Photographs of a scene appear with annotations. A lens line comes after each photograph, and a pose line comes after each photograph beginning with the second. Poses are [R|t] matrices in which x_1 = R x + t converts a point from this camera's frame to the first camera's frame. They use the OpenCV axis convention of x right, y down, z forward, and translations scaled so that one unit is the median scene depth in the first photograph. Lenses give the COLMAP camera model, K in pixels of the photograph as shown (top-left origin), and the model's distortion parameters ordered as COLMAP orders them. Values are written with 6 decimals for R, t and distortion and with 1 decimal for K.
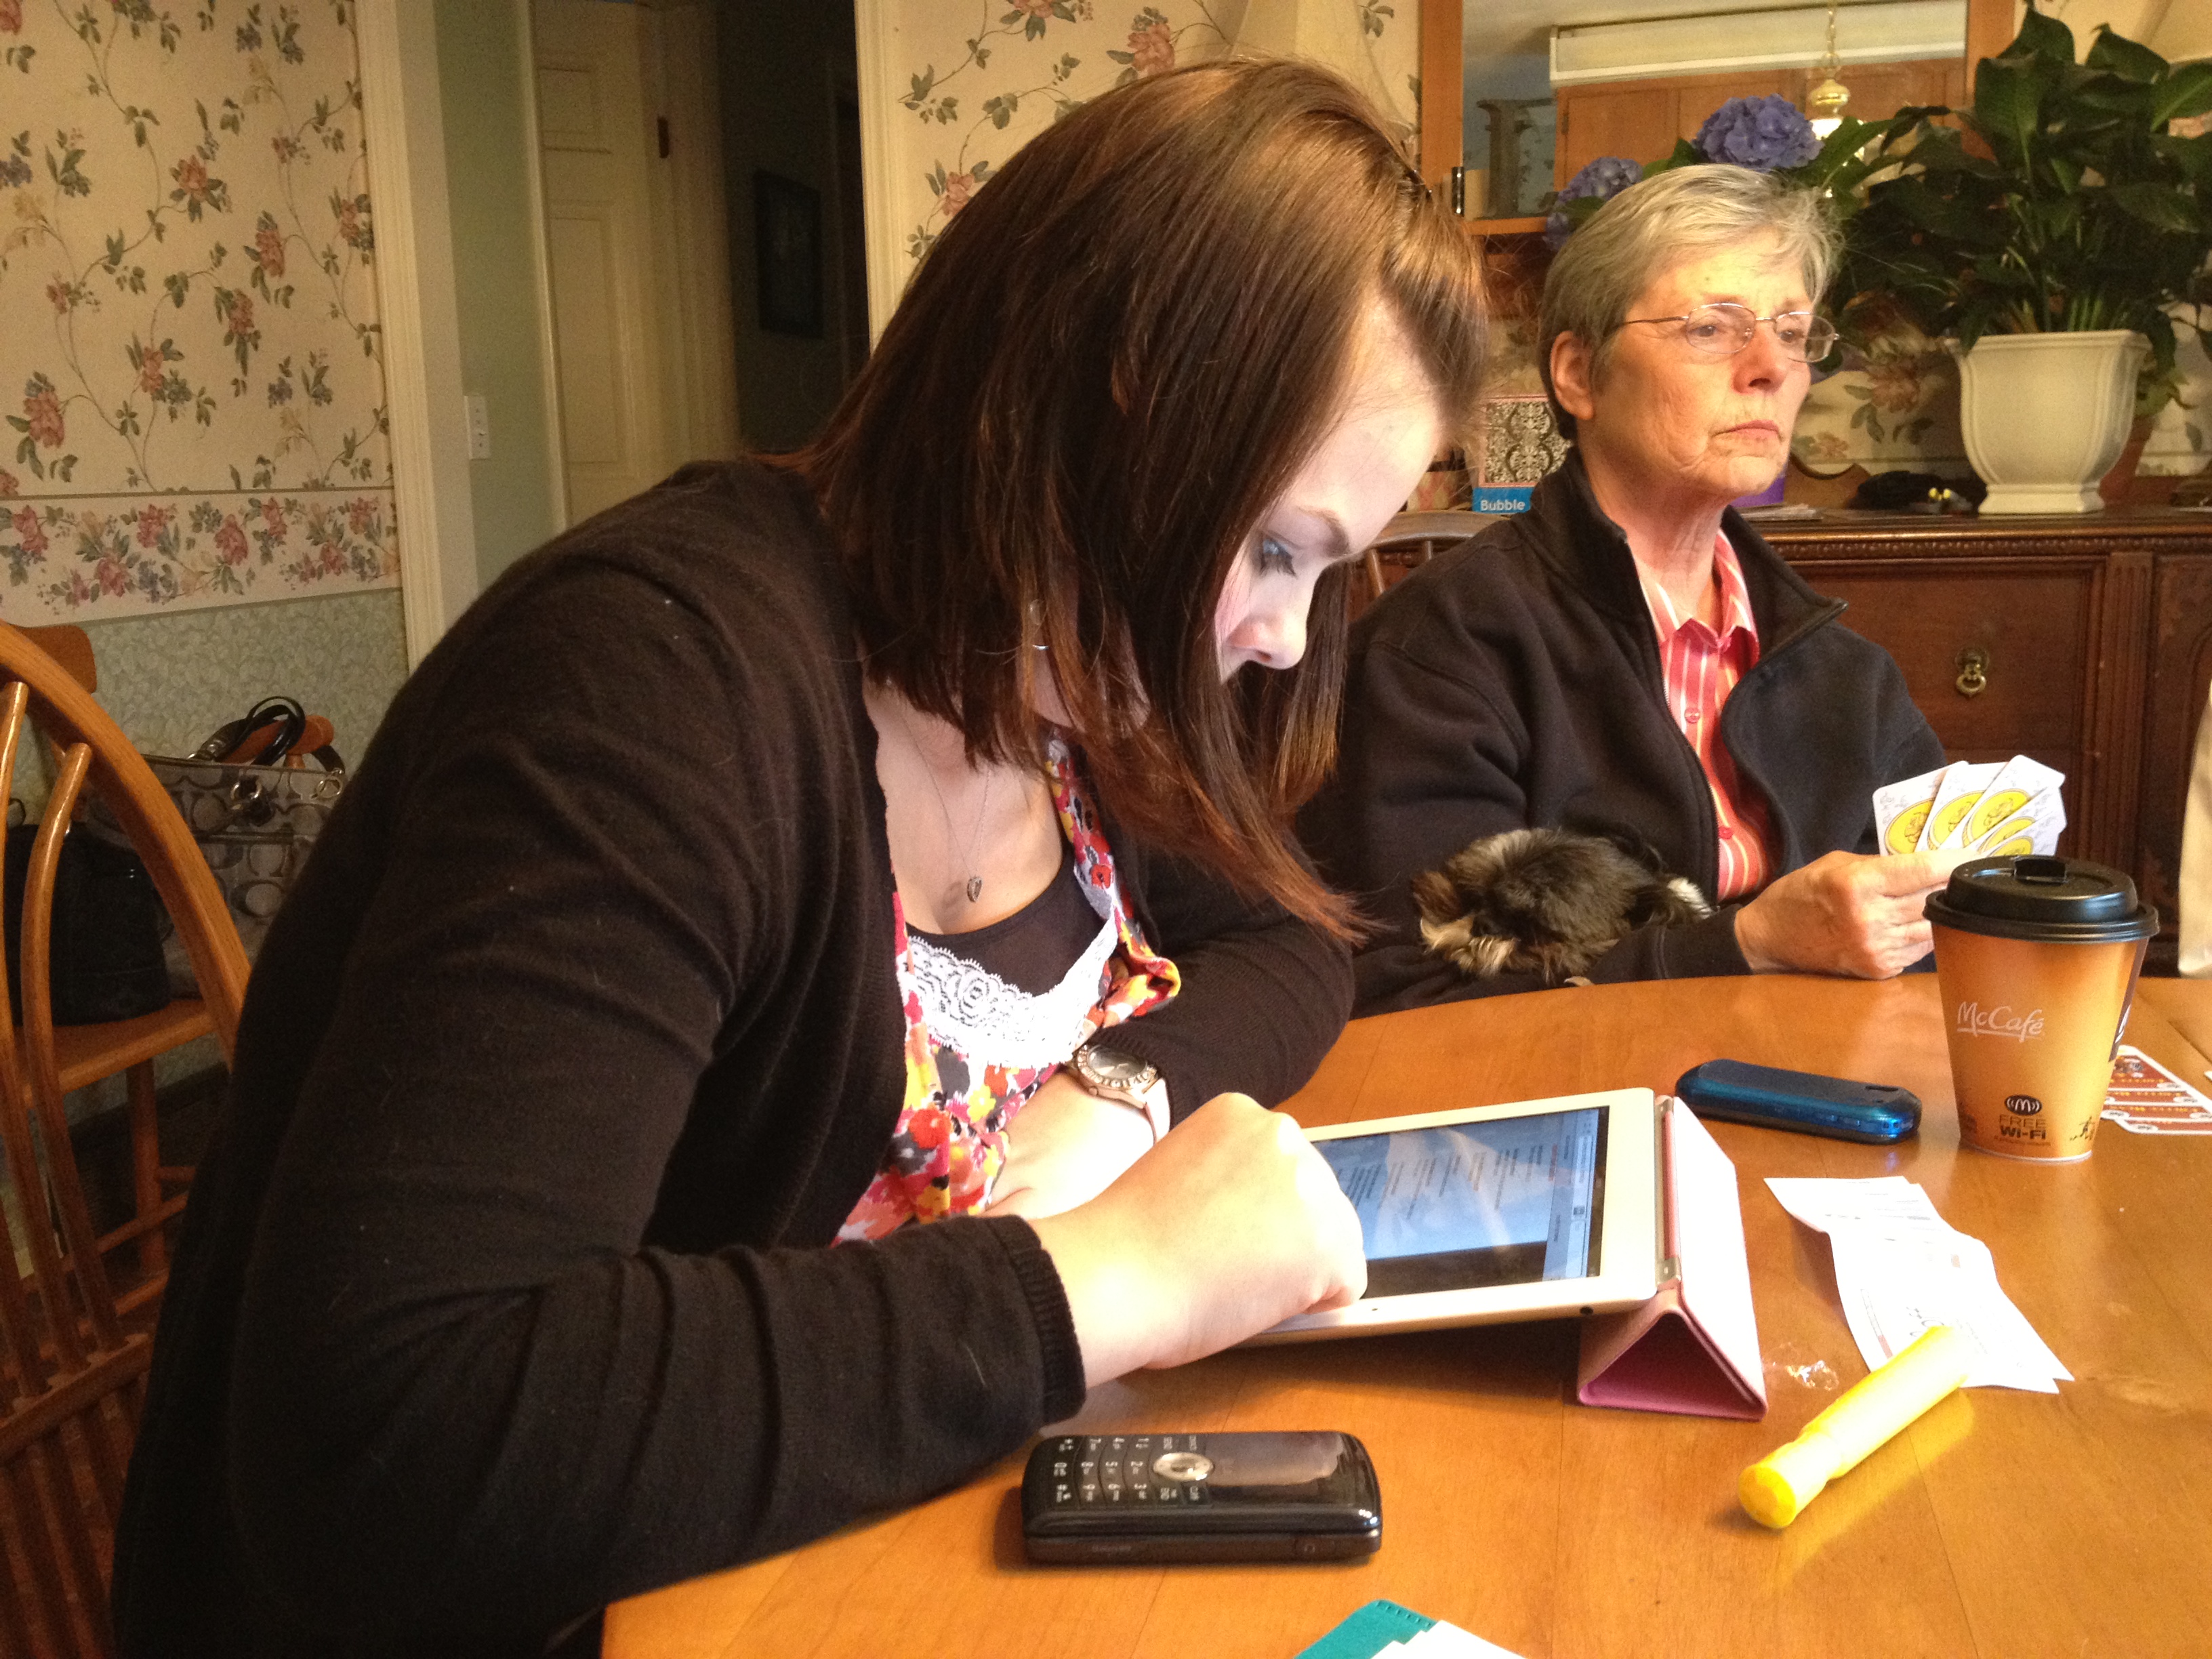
lens RADIAL K [[2086.4, 0, 1106.0], [0, 2086.4, 829.5], [0, 0, 1]] dist [0.087121, -0.161914]
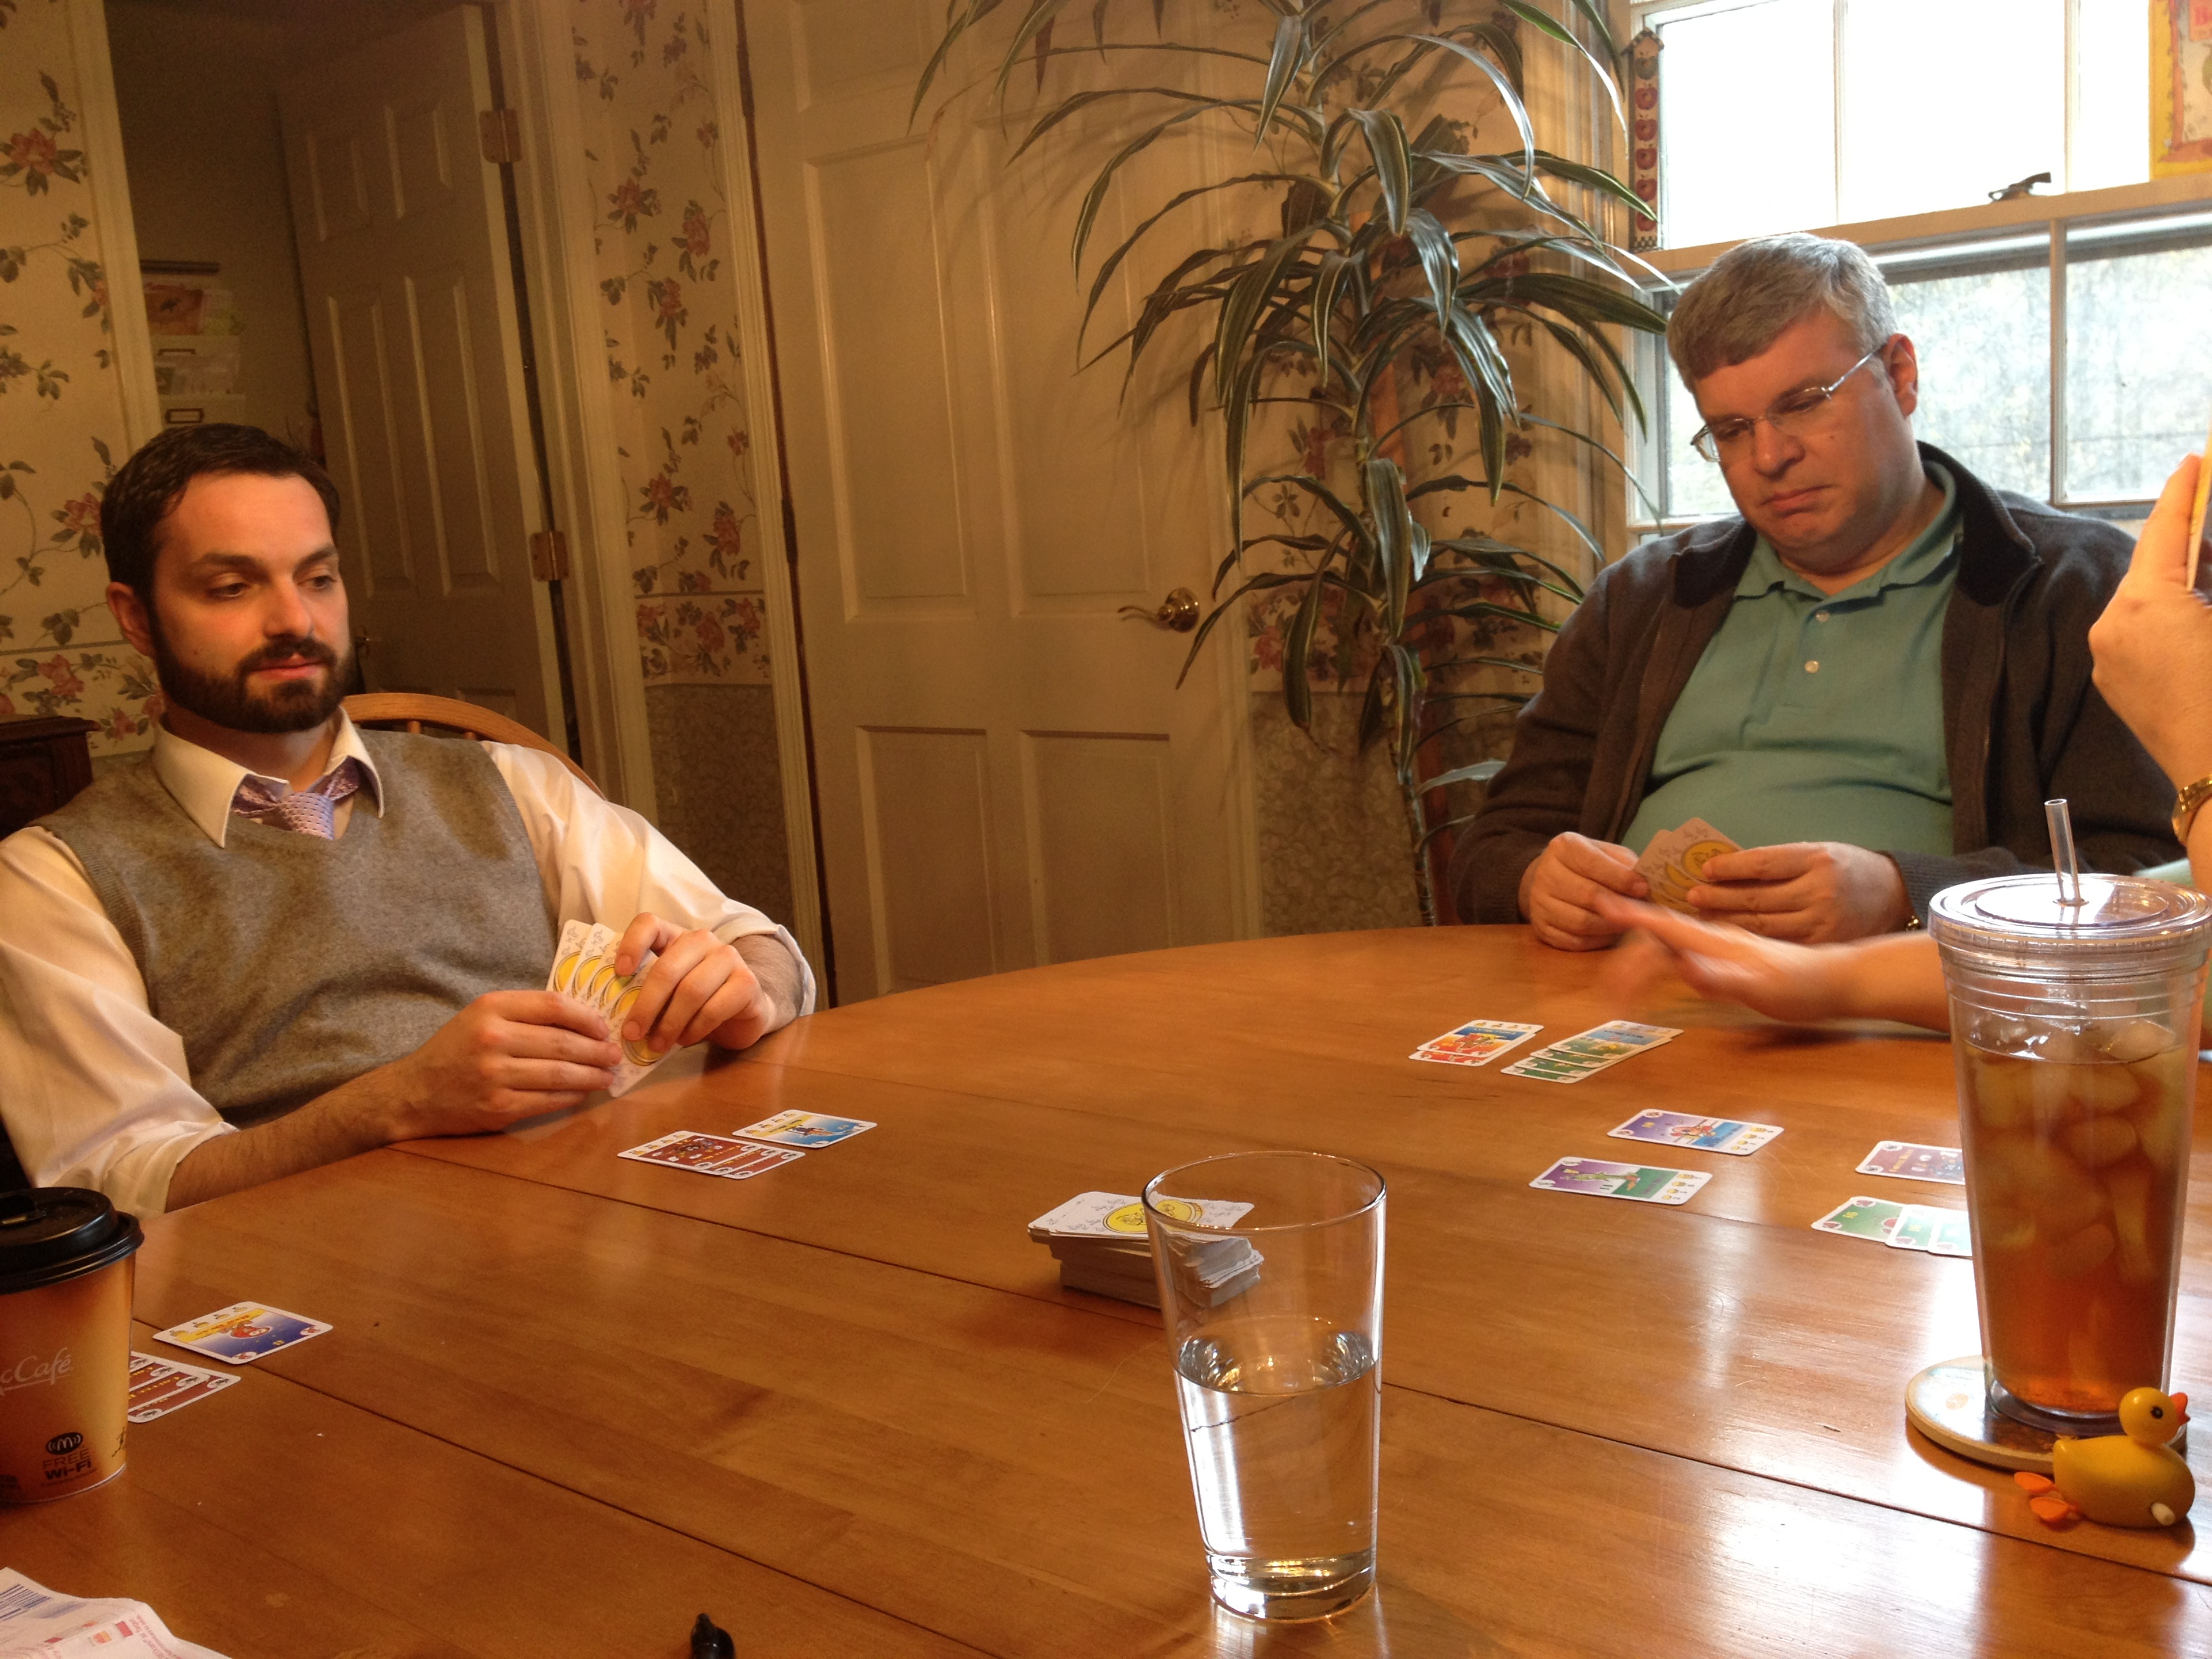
lens RADIAL K [[2086.4, 0, 1106.0], [0, 2086.4, 829.5], [0, 0, 1]] dist [0.087121, -0.161914]
pose [[0.439557, -0.150830, 0.885460, -0.124457], [0.217502, 0.974335, 0.057998, -0.067638], [-0.871483, 0.167096, 0.461082, 0.037243]]
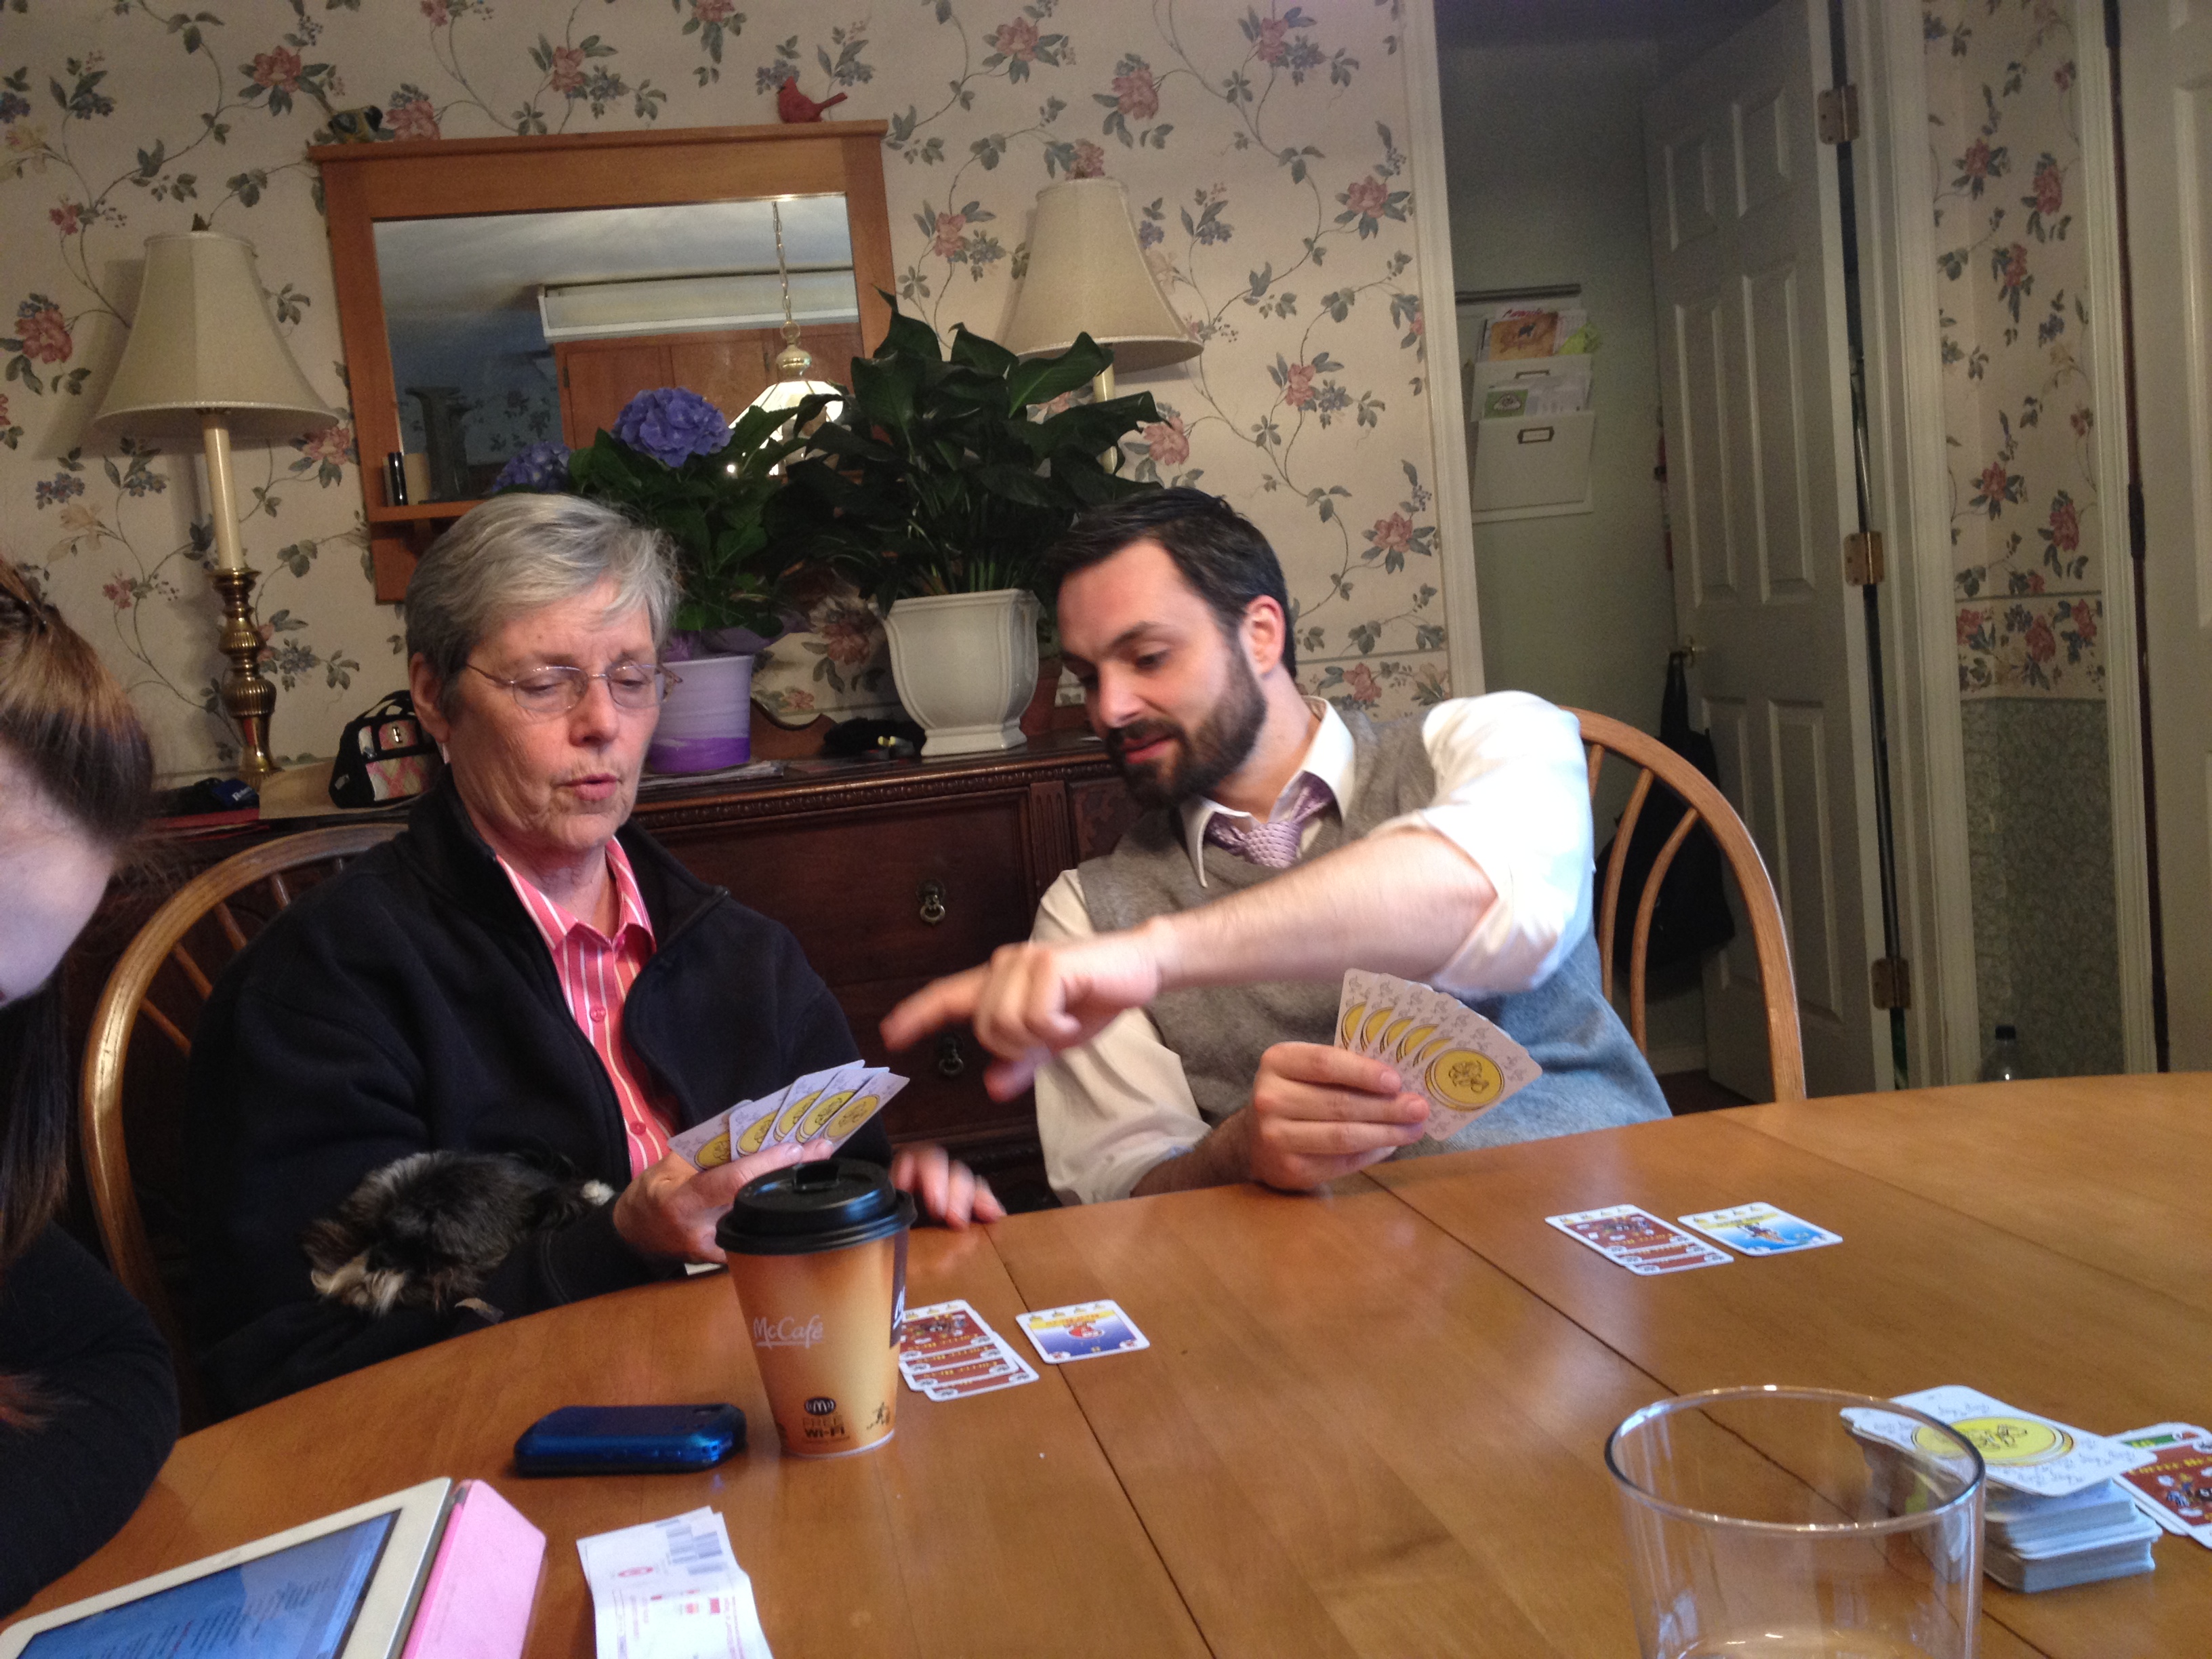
lens RADIAL K [[2086.4, 0, 1106.0], [0, 2086.4, 829.5], [0, 0, 1]] dist [0.087121, -0.161914]
pose [[0.905171, -0.104316, 0.412048, 0.103649], [0.147704, 0.986199, -0.074798, -0.035910], [-0.398558, 0.128566, 0.908087, -0.035781]]
